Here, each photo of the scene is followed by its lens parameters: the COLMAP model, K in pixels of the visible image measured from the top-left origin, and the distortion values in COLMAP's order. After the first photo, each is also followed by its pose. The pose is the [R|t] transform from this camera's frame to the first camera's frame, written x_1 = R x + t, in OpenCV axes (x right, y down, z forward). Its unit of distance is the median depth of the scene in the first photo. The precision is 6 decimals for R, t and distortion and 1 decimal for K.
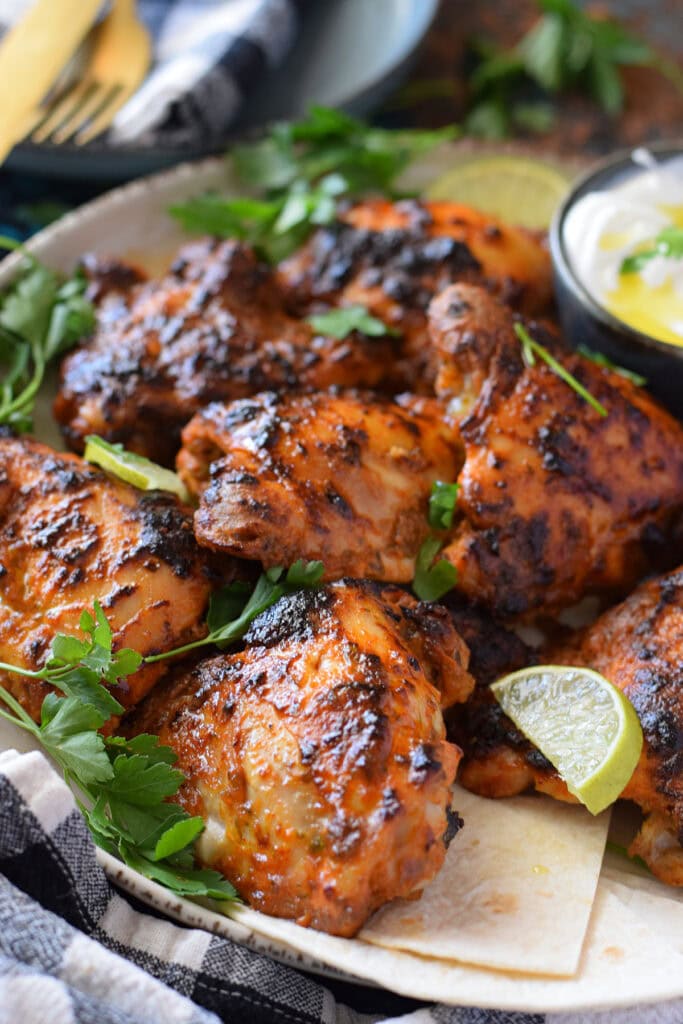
lens RADIAL K [[2442.5, 0, 341.5], [0, 2442.5, 512.0], [0, 0, 1]] dist [-0.112112, -0.065441]
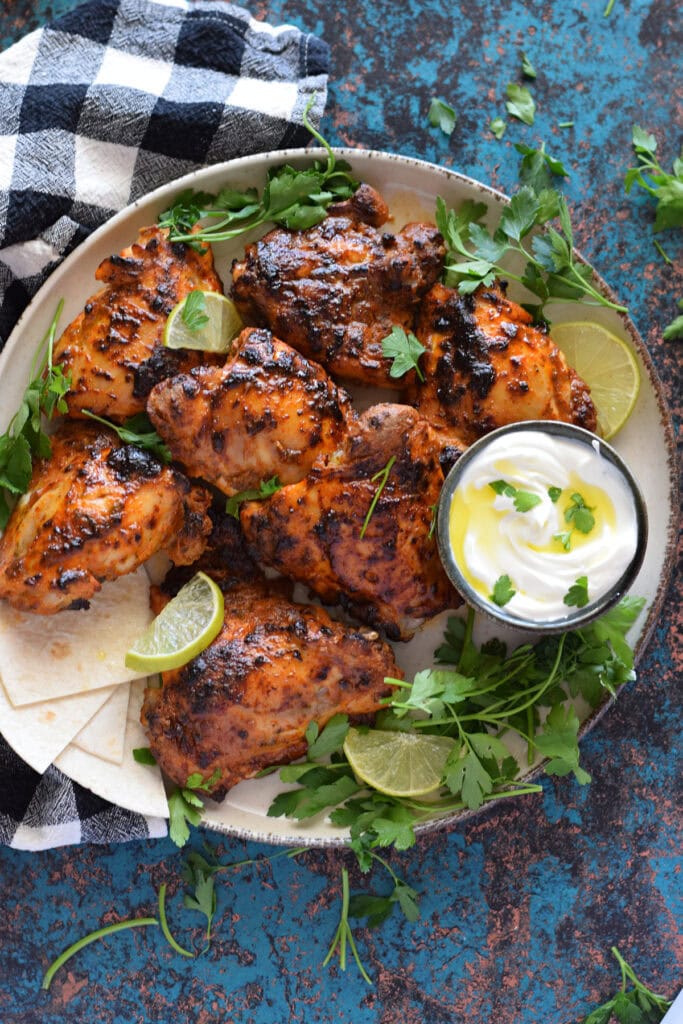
lens RADIAL K [[2403.6, 0, 341.5], [0, 2403.6, 512.0], [0, 0, 1]] dist [-0.148682, 0.216407]
pose [[0.519776, 0.825047, -0.221654, 0.457040], [-0.587169, 0.533472, 0.608802, -1.051311], [0.620537, -0.186292, 0.761728, -0.238238]]
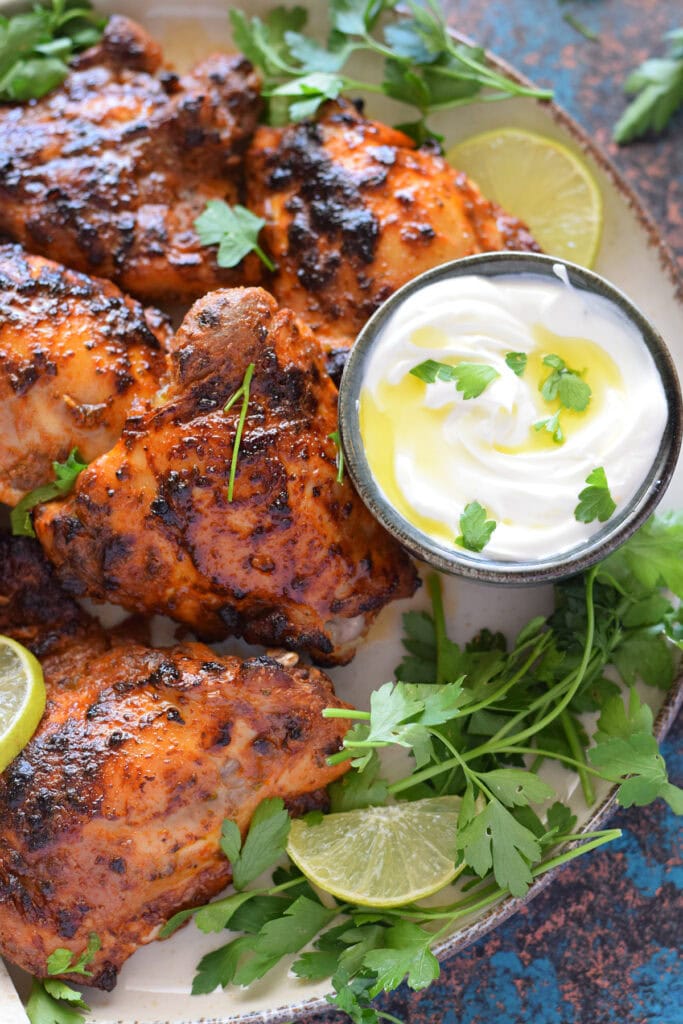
lens RADIAL K [[2480.2, 0, 341.5], [0, 2480.2, 512.0], [0, 0, 1]] dist [-0.127020, -0.383179]
pose [[0.708540, 0.632148, -0.313623, 0.476255], [-0.446127, 0.745619, 0.494997, -0.576380], [0.546755, -0.210809, 0.810320, 0.206079]]
